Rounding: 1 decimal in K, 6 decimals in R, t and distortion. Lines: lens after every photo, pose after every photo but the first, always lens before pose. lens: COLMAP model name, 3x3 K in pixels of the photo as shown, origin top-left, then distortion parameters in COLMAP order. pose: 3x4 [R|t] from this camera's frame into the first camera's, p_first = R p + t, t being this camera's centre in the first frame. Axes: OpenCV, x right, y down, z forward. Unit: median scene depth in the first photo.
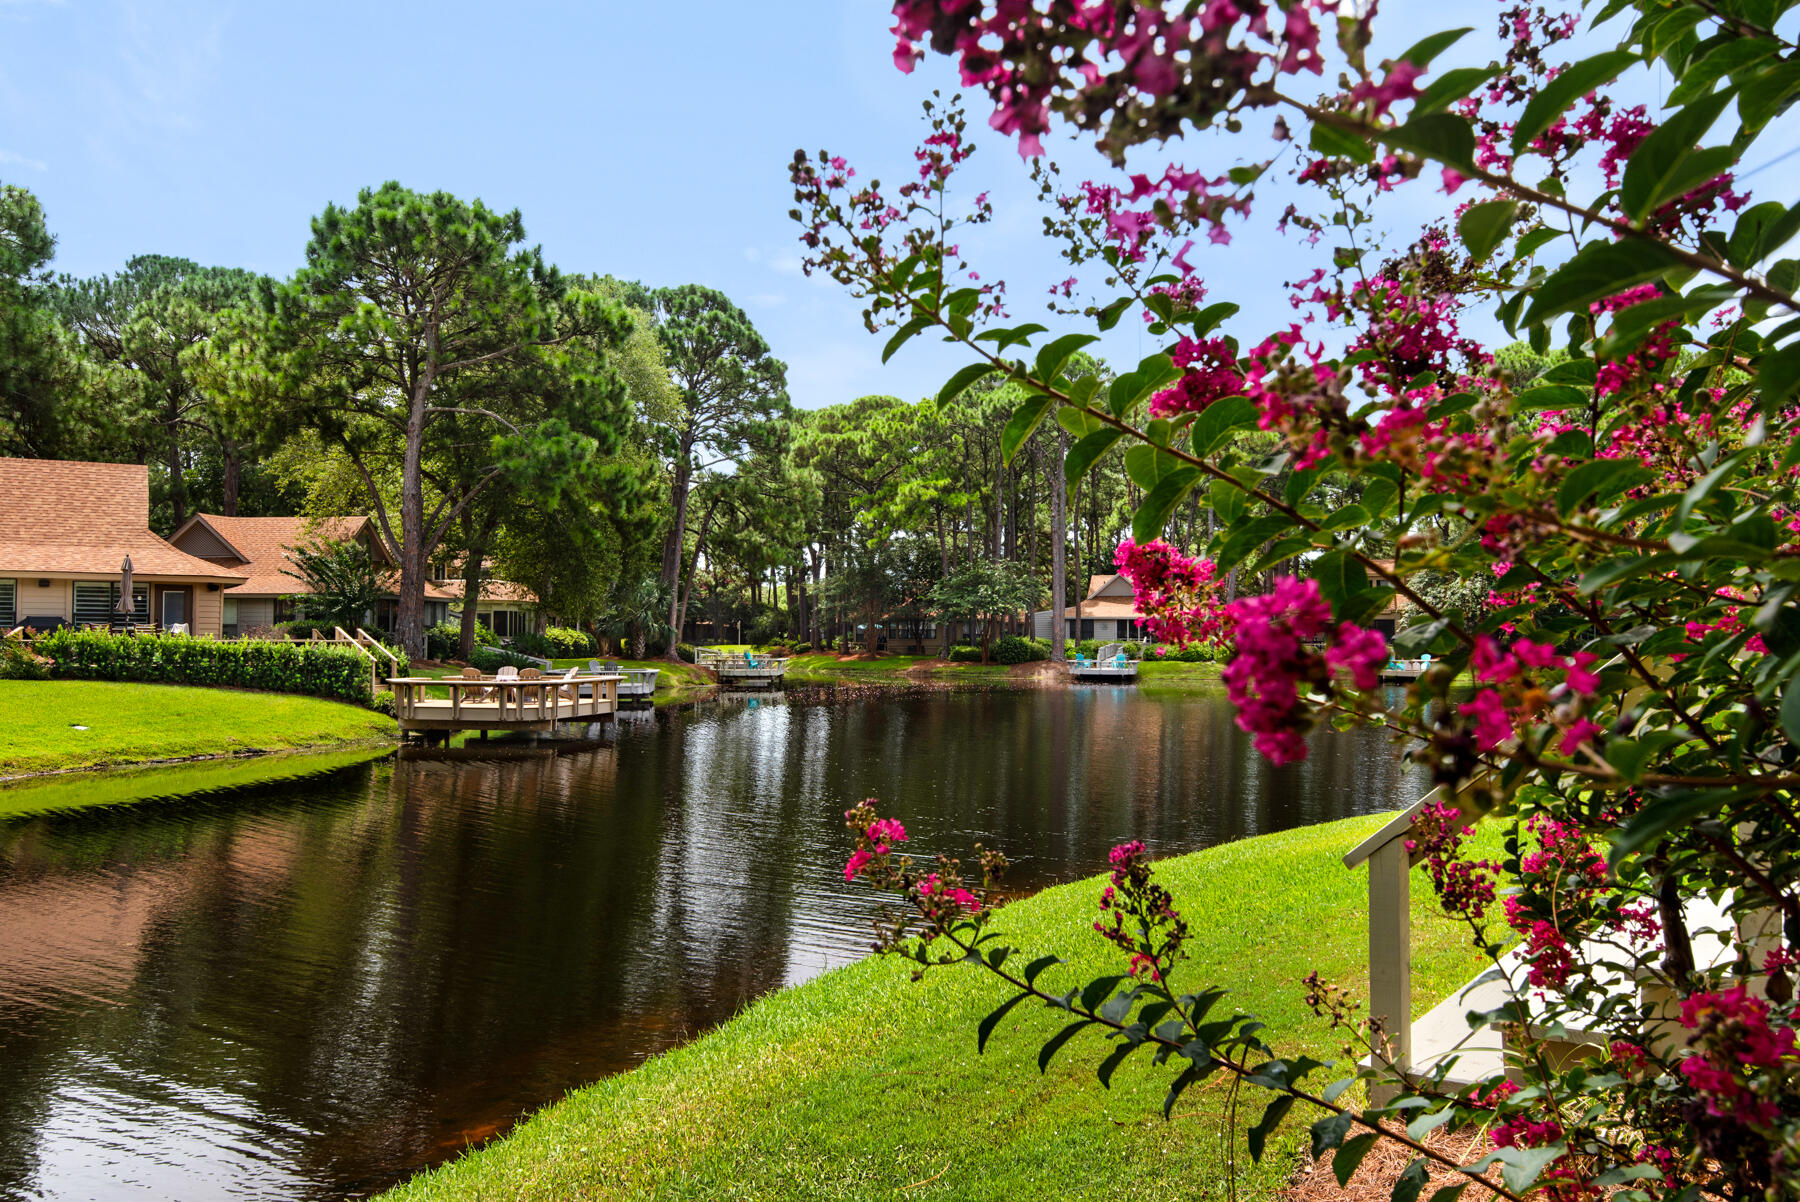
lens RADIAL K [[1393.9, 0, 901.1], [0, 1393.9, 606.5], [0, 0, 1]] dist [0.022284, -0.014567]
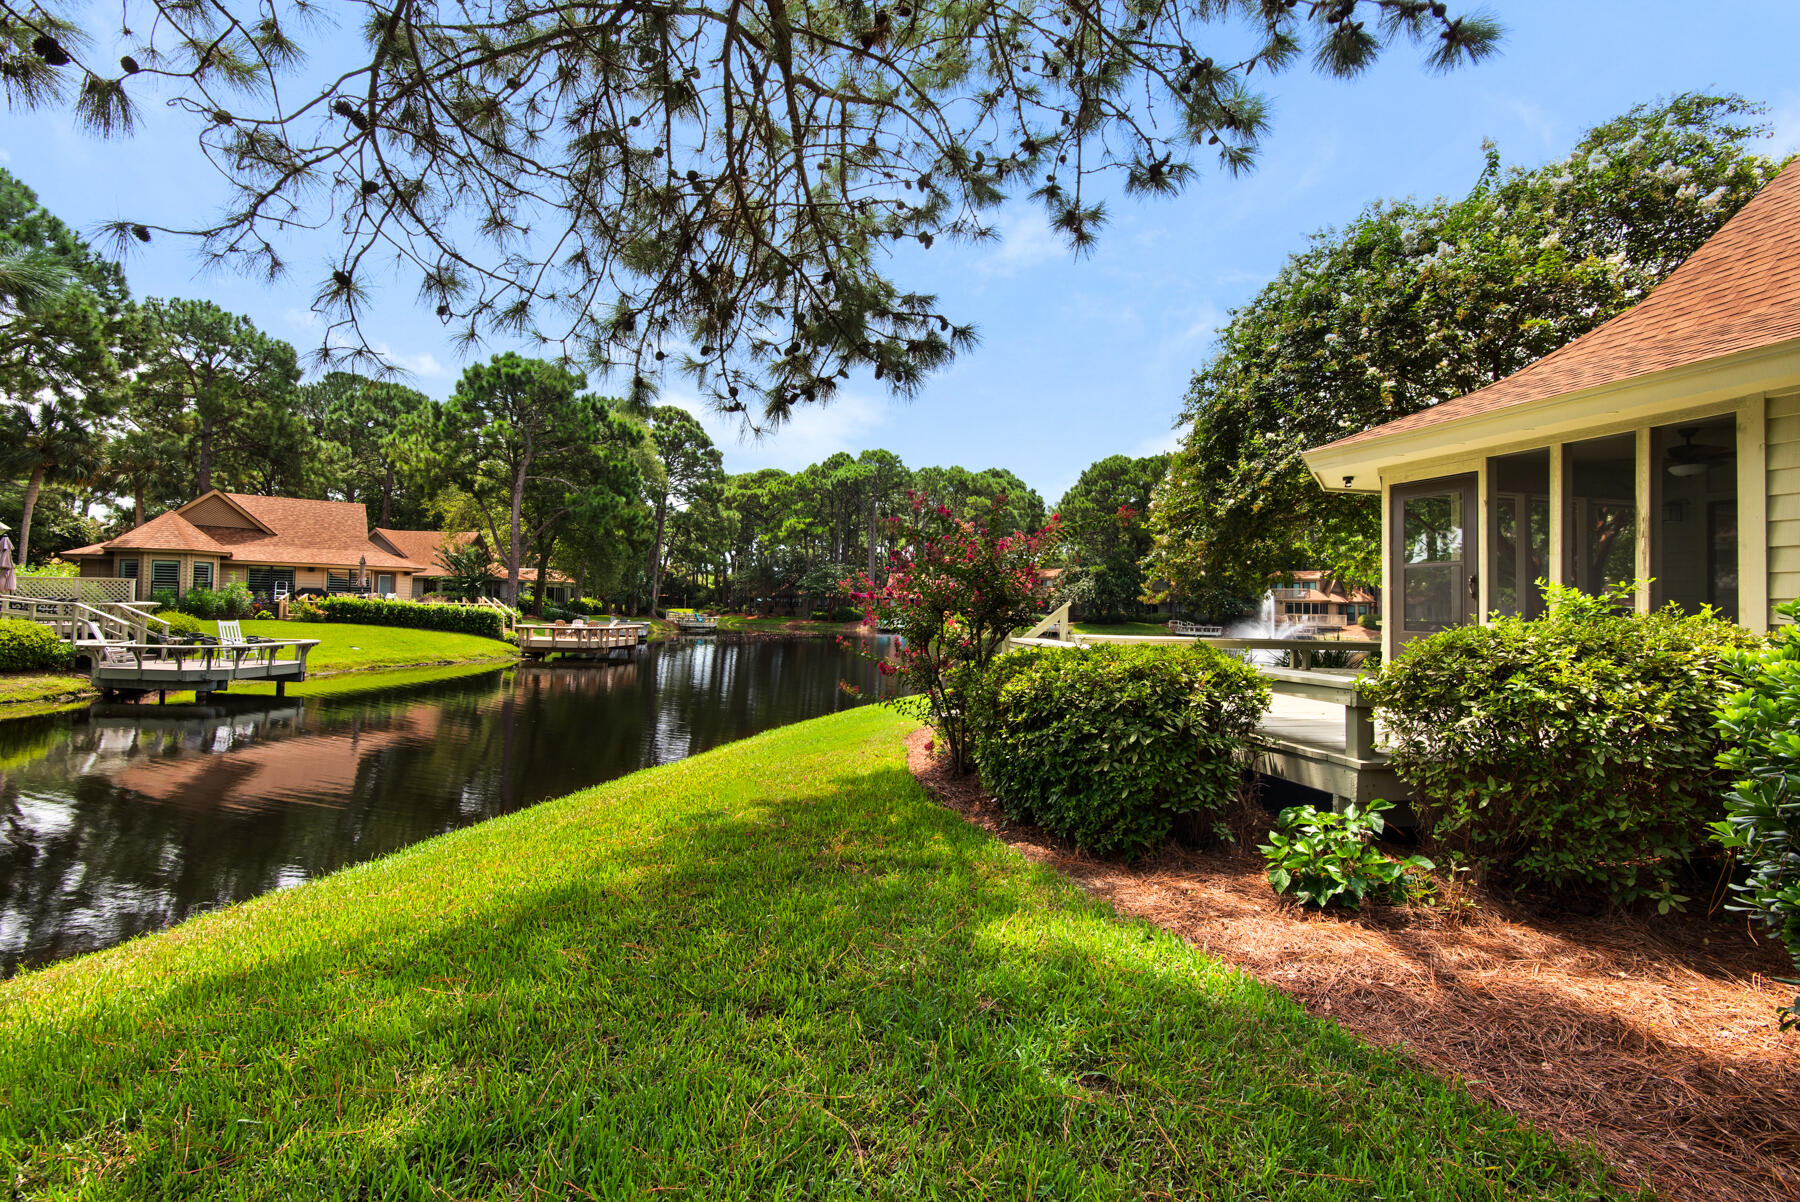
lens RADIAL K [[837.8, 0, 903.3], [0, 837.8, 595.6], [0, 0, 1]] dist [0.003958, -0.000306]
pose [[0.988573, 0.018639, 0.149588, -0.014443], [-0.020088, 0.999765, 0.008180, -0.005363], [-0.149400, -0.011091, 0.988715, -0.139156]]
